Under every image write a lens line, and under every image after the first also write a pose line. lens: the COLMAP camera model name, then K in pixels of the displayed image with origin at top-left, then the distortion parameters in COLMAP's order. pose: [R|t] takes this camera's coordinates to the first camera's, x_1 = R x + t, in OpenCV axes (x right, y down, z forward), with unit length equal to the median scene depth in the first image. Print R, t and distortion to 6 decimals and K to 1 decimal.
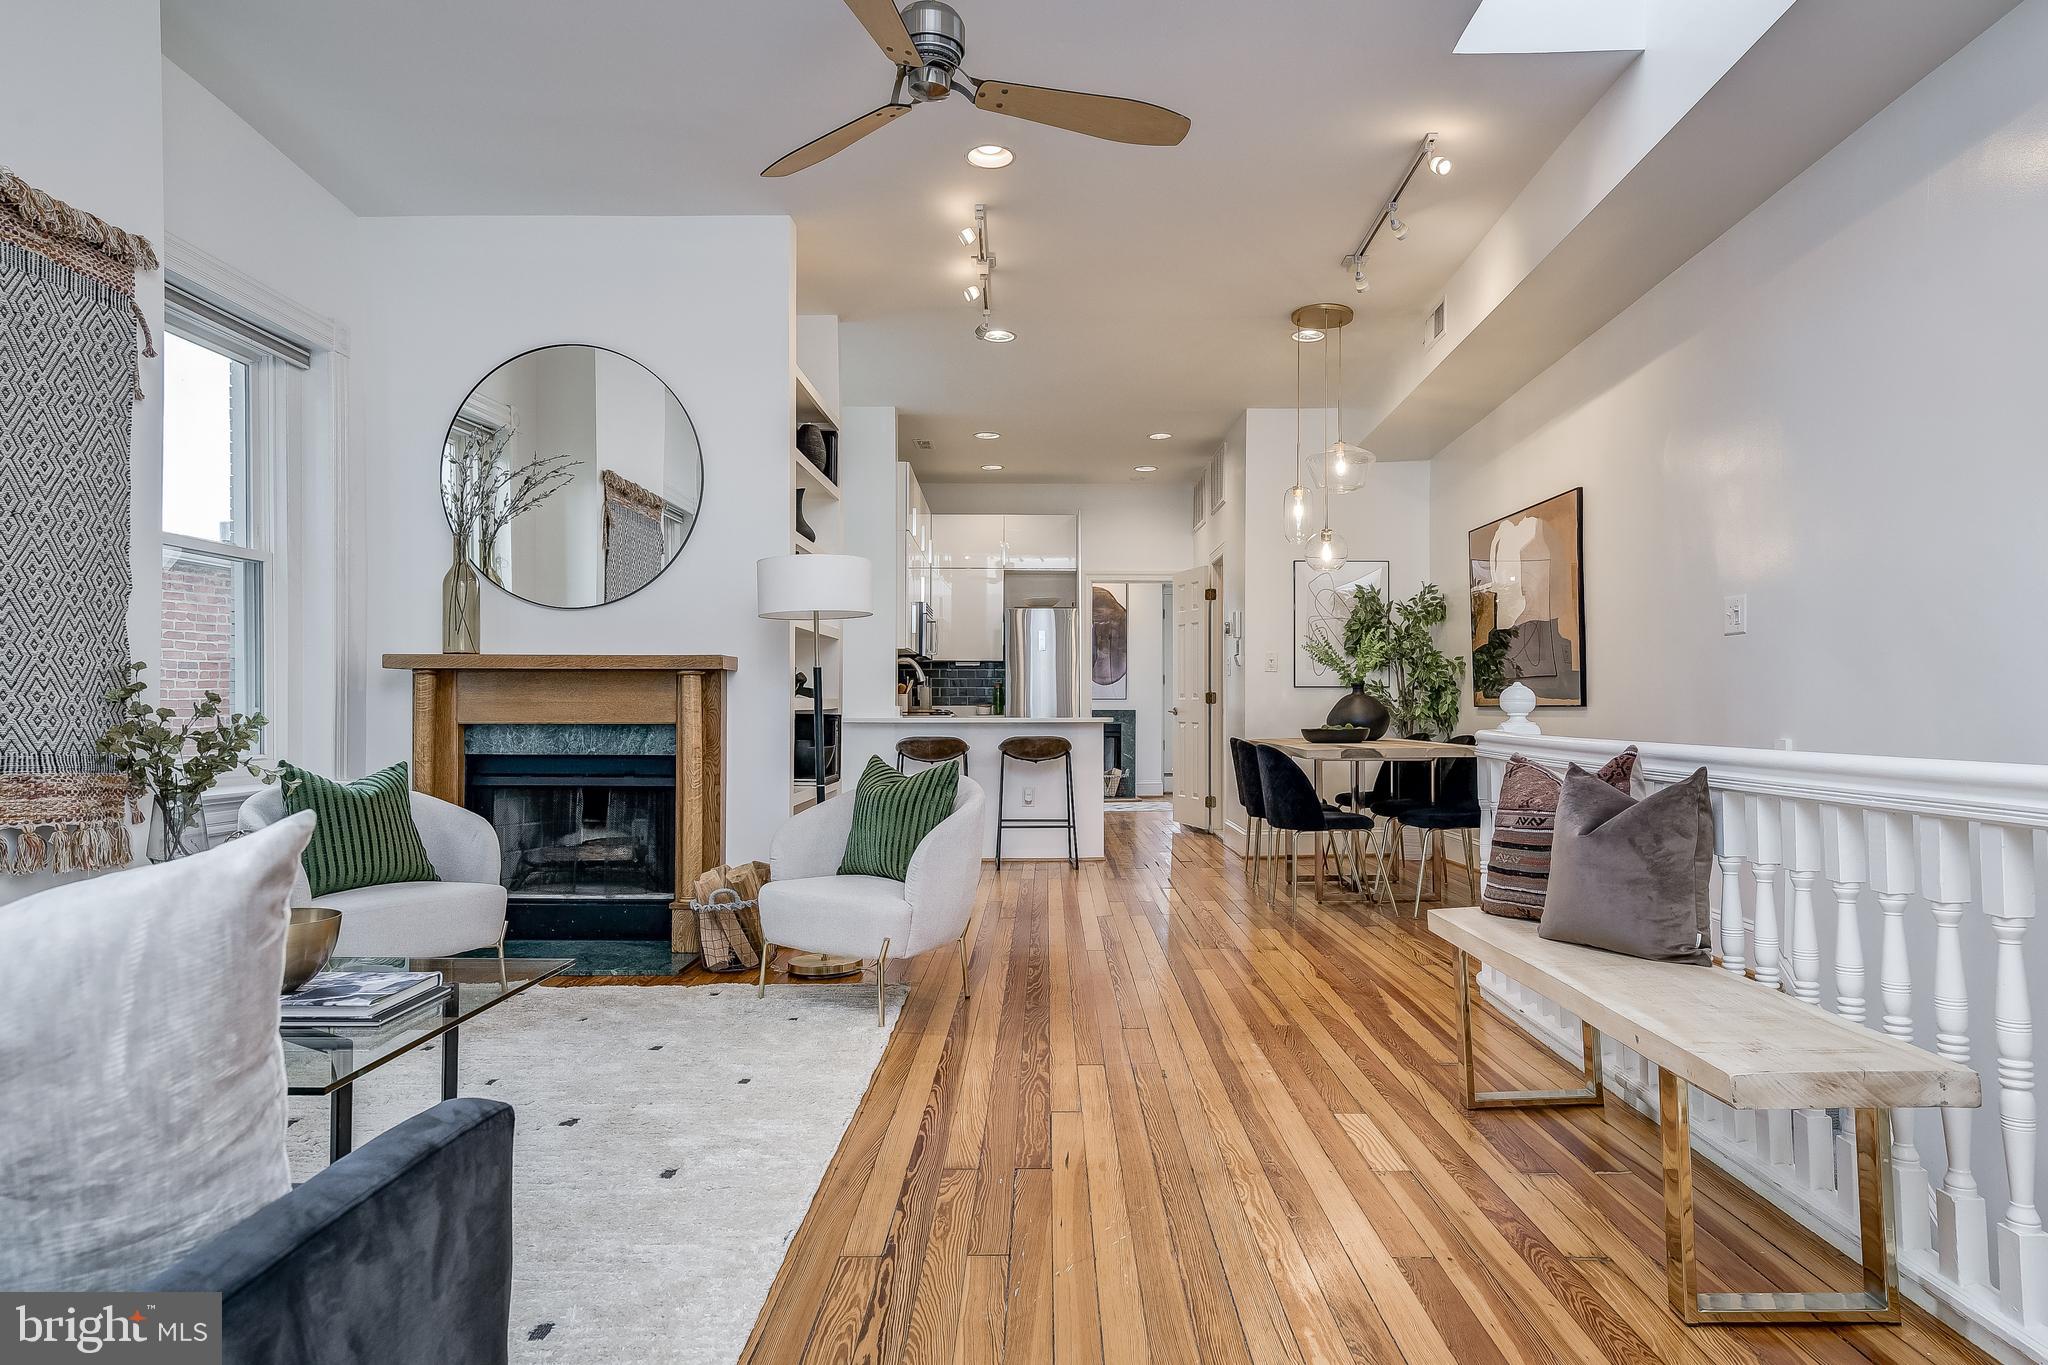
lens RADIAL K [[1239.3, 0, 1028.6], [0, 1239.3, 695.1], [0, 0, 1]] dist [0.007948, 0.011830]
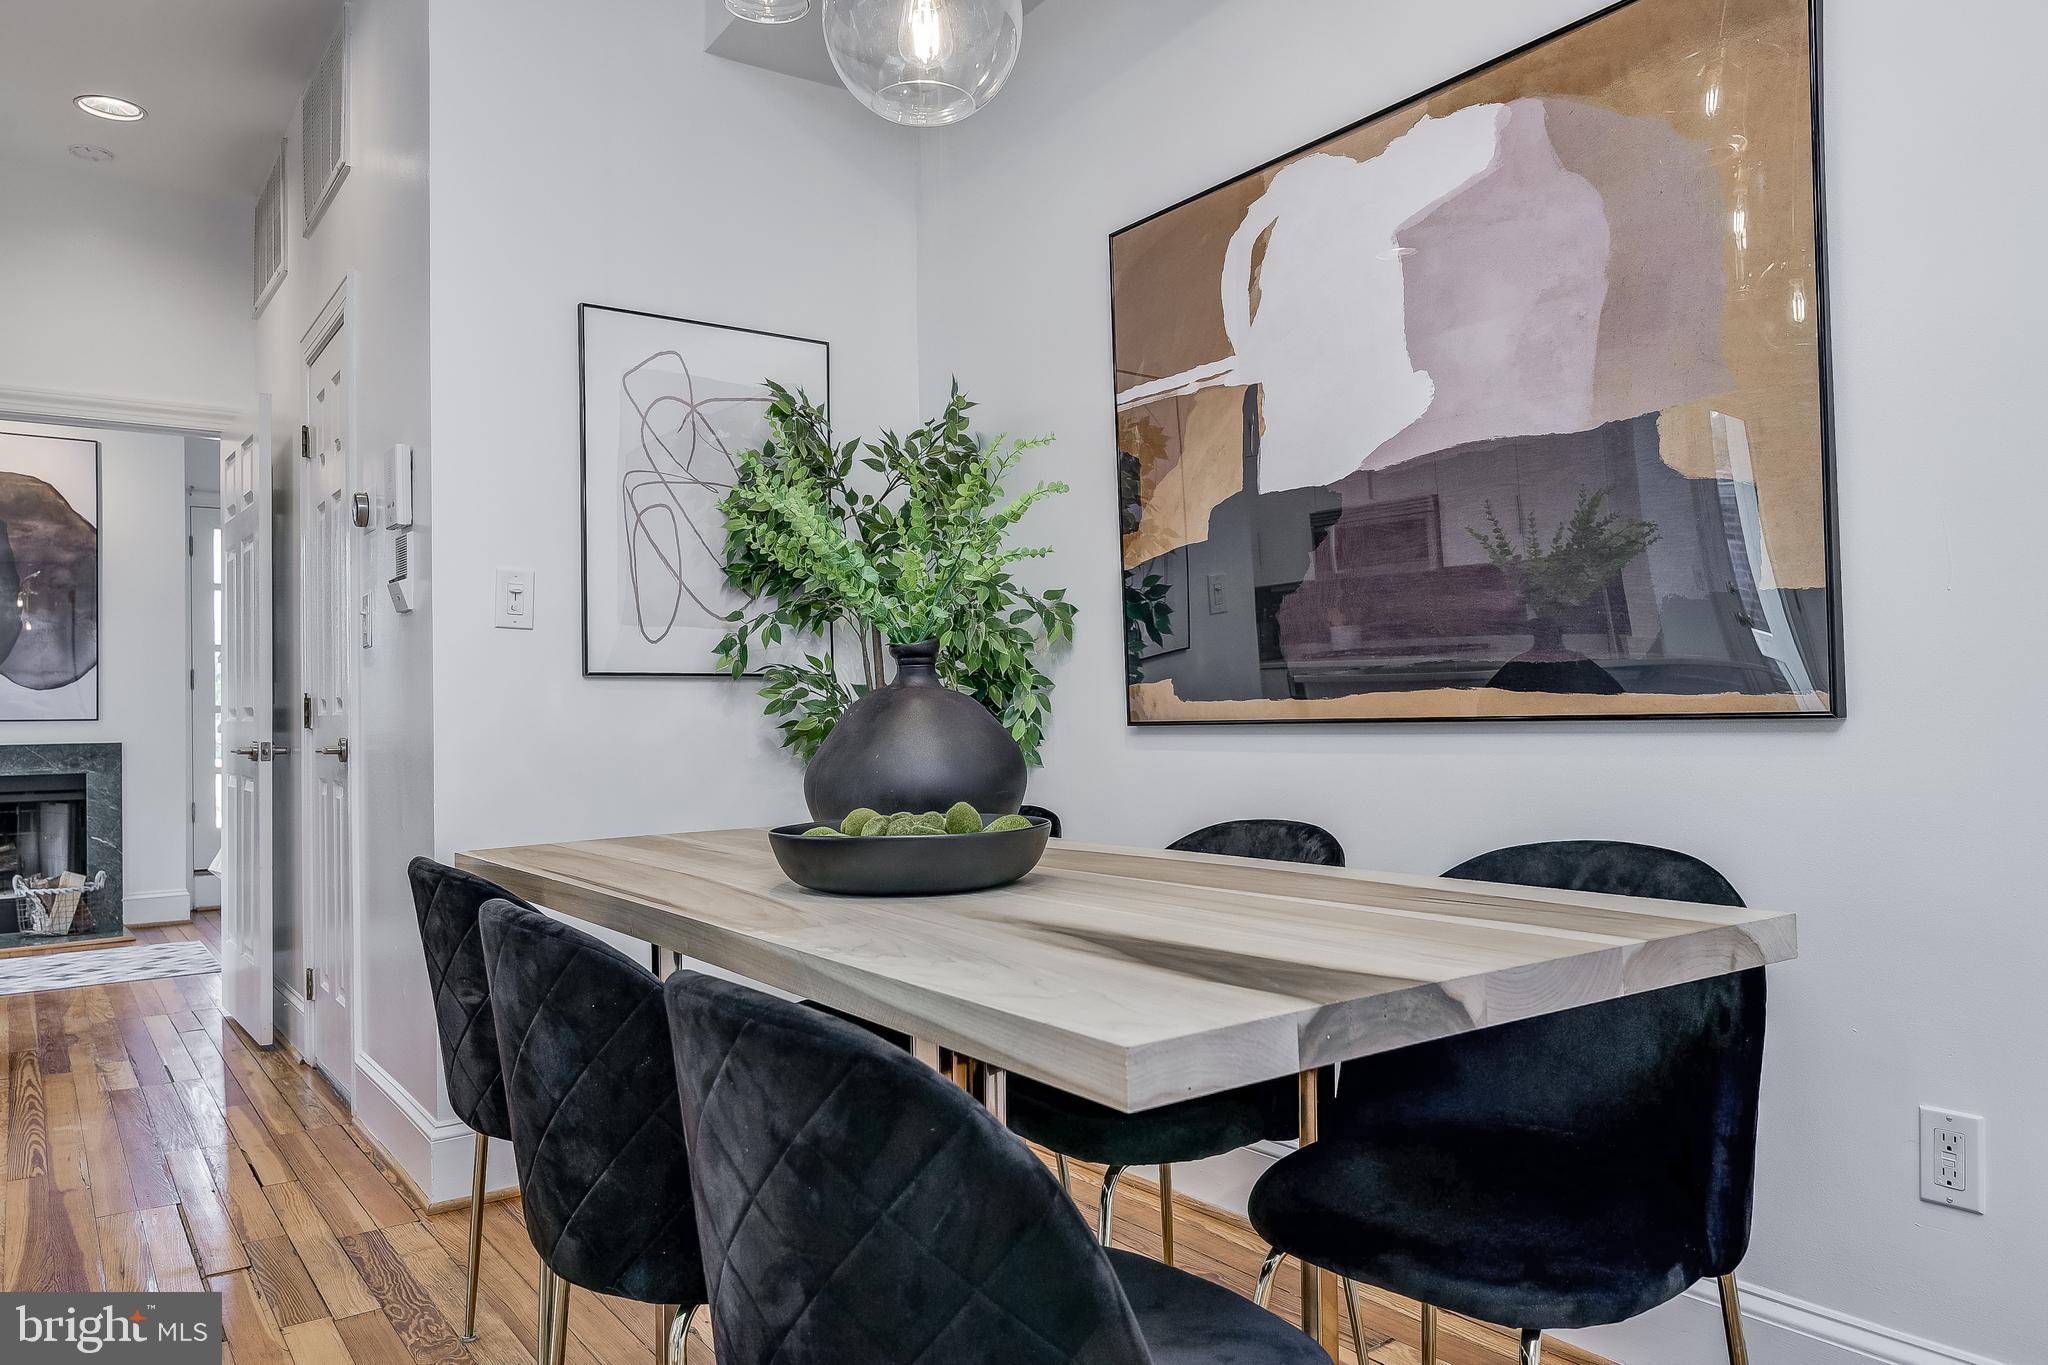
lens RADIAL K [[1401.8, 0, 986.9], [0, 1401.8, 700.0], [0, 0, 1]] dist [-0.001363, 0.002473]
pose [[0.819525, -0.006119, 0.573011, 0.114859], [0.011259, 0.999922, -0.005425, 0.005240], [-0.572933, 0.010897, 0.819530, 0.849200]]
